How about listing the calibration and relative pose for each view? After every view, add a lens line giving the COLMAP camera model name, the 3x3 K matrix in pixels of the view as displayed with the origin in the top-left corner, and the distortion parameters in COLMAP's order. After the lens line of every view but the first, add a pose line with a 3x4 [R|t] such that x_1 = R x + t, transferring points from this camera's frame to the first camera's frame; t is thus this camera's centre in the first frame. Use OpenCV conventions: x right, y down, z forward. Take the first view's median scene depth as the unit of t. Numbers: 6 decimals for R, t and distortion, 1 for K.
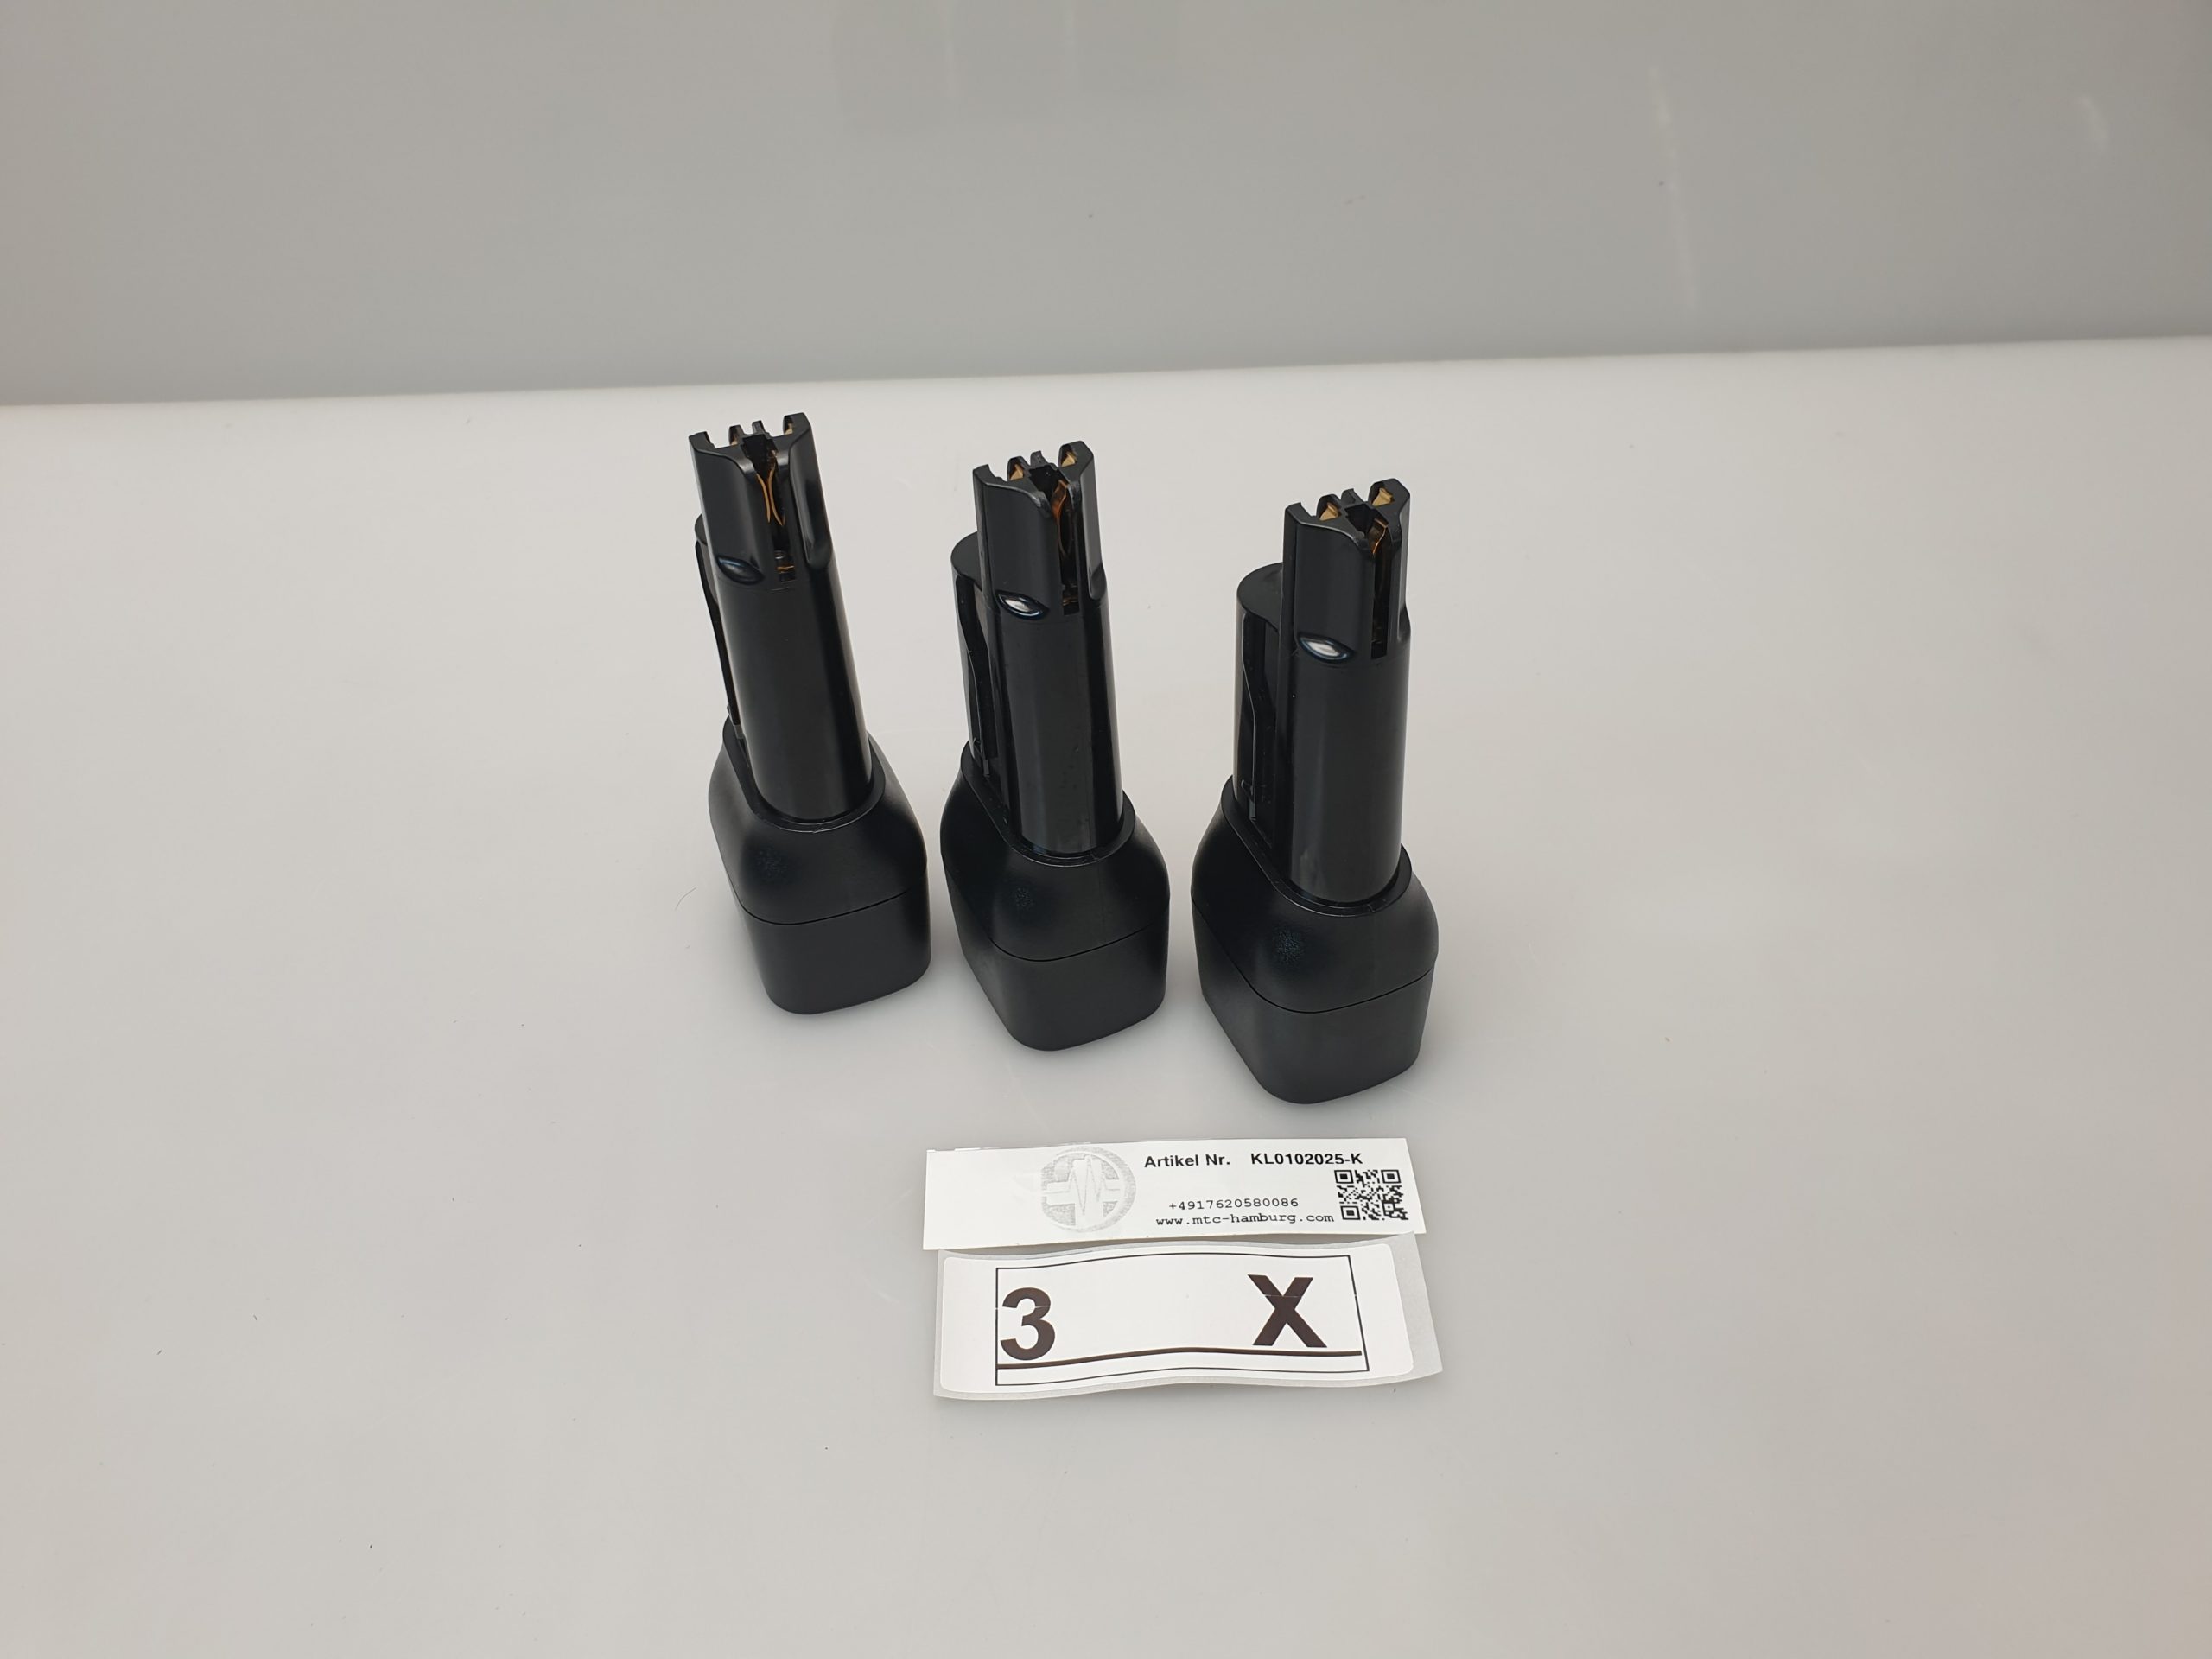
lens RADIAL K [[1331.1, 0, 1110.0], [0, 1331.1, 828.6], [0, 0, 1]] dist [-0.034507, -0.000517]
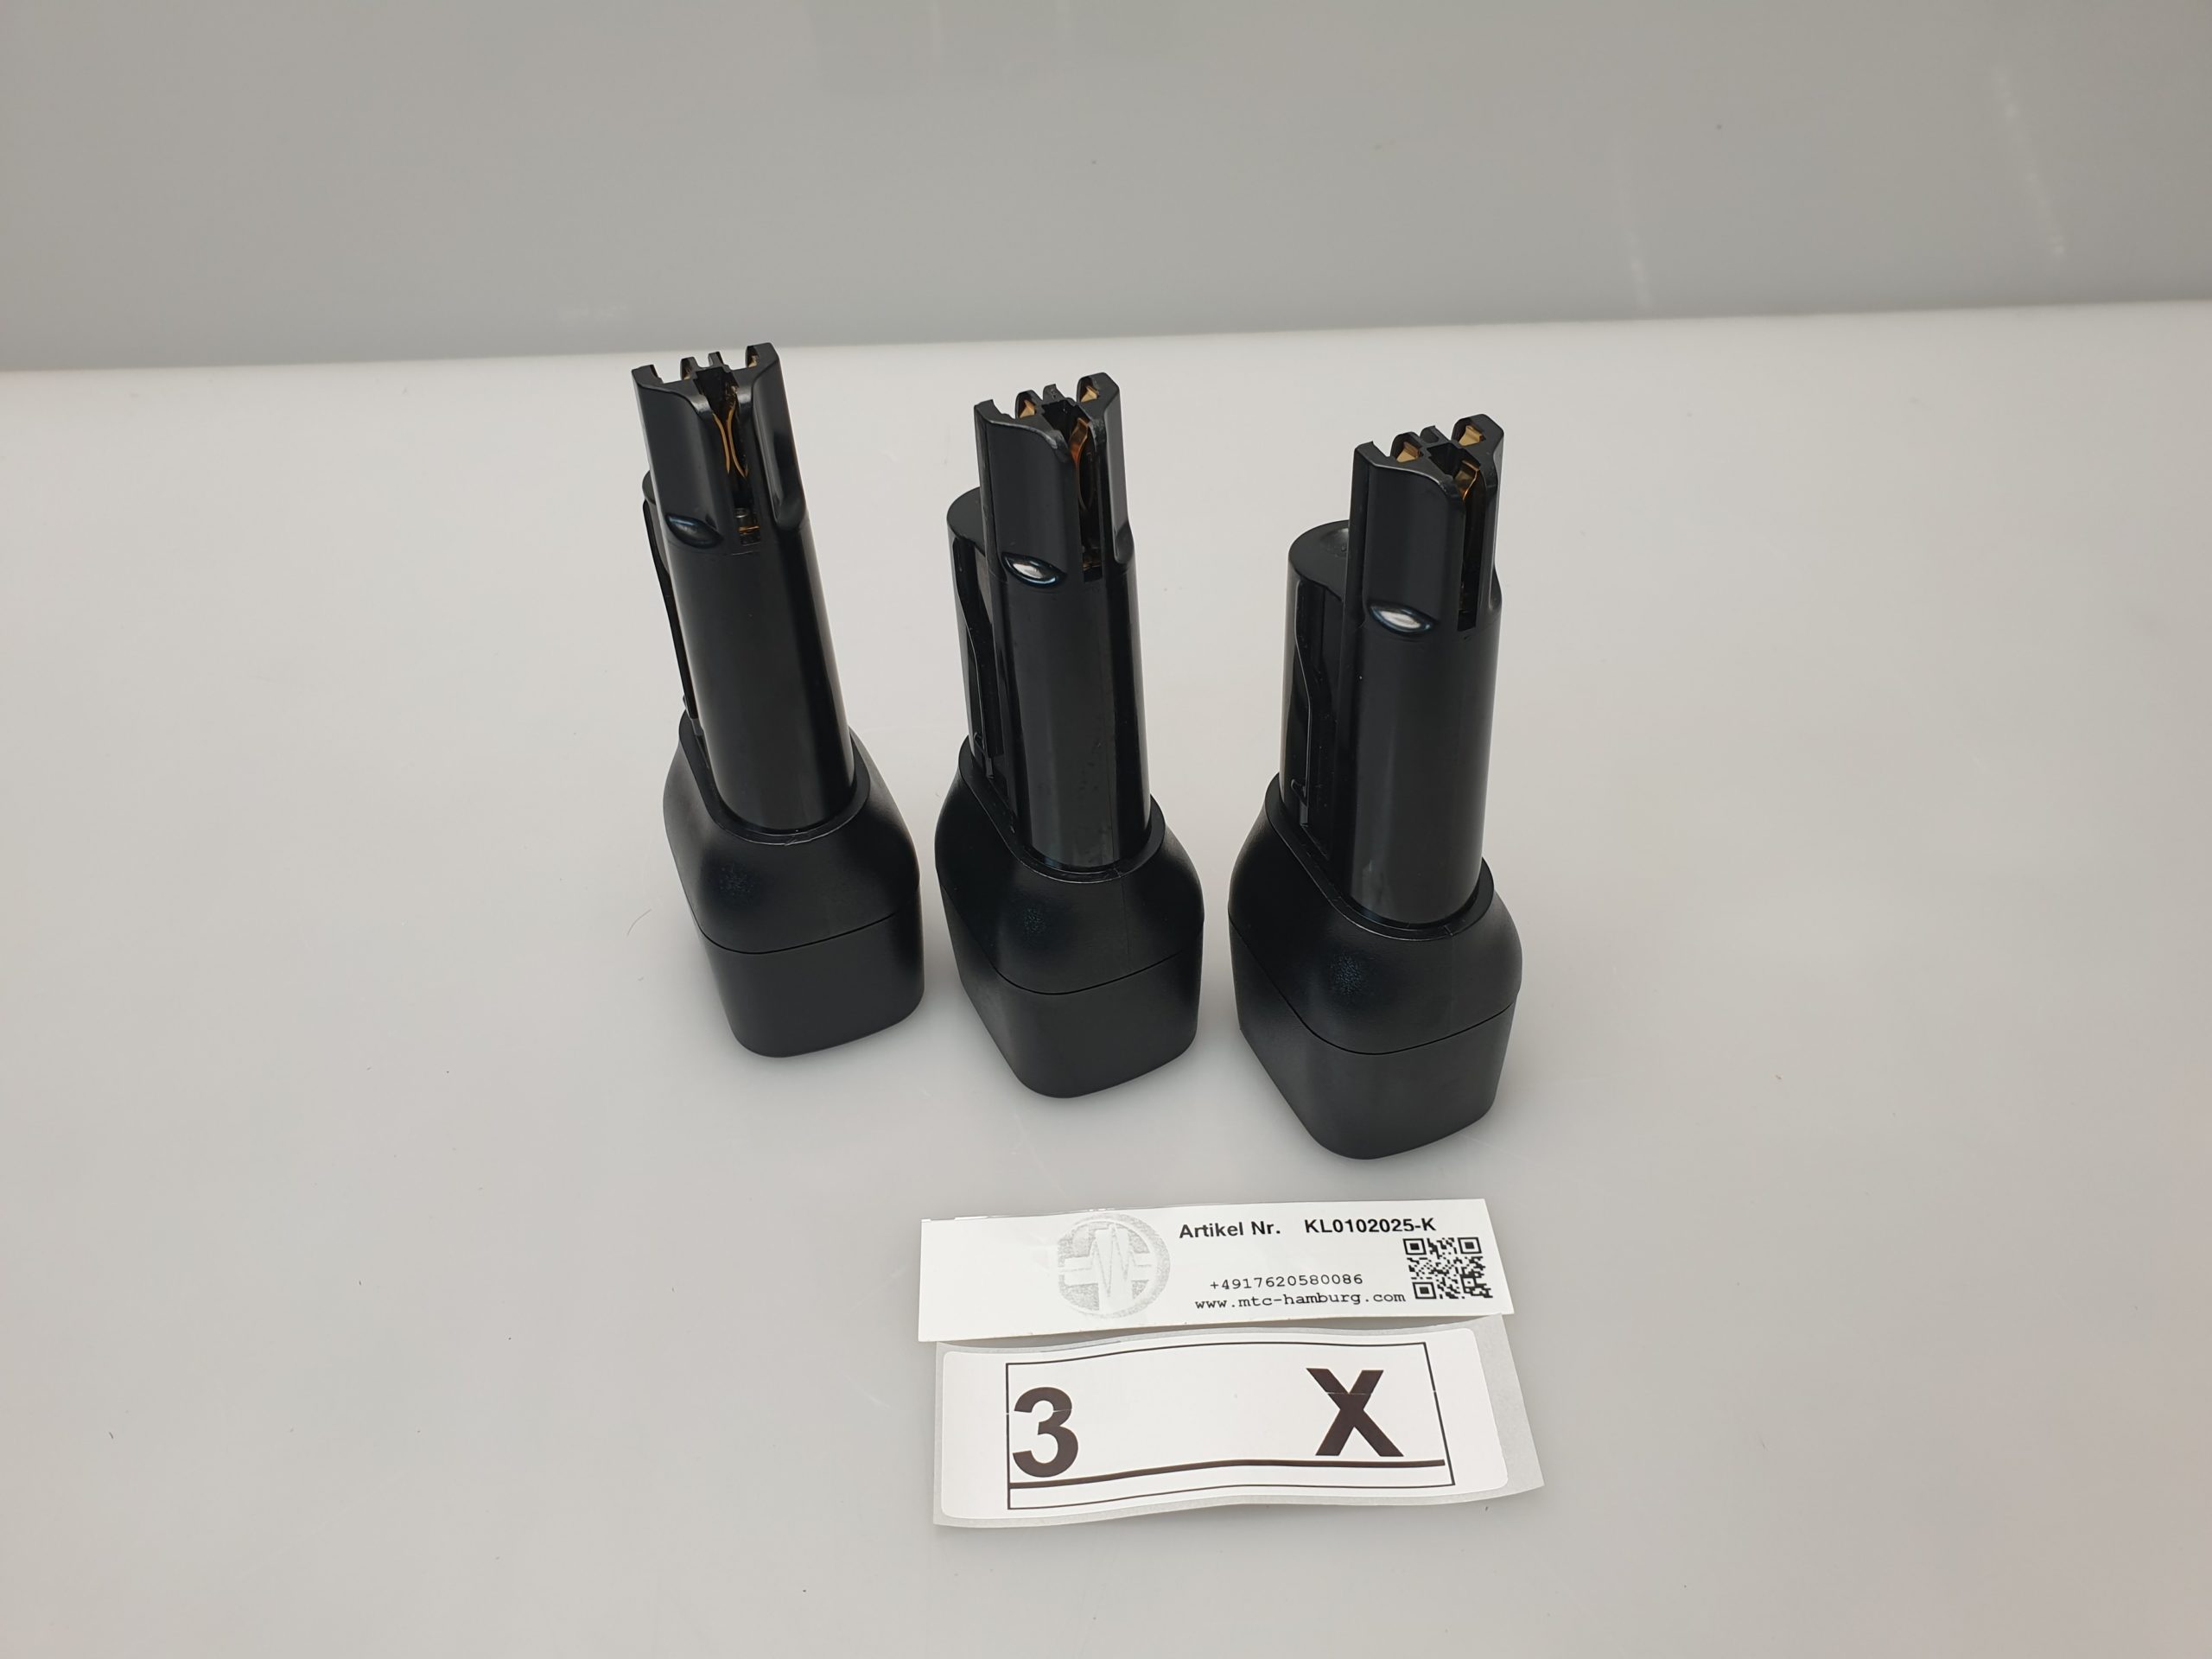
lens RADIAL K [[1331.1, 0, 1110.0], [0, 1331.1, 828.6], [0, 0, 1]] dist [-0.034507, -0.000517]
pose [[0.999901, -0.006659, 0.012433, -0.028382], [0.006740, 0.999956, -0.006540, -0.000496], [-0.012389, 0.006623, 0.999901, 0.161134]]
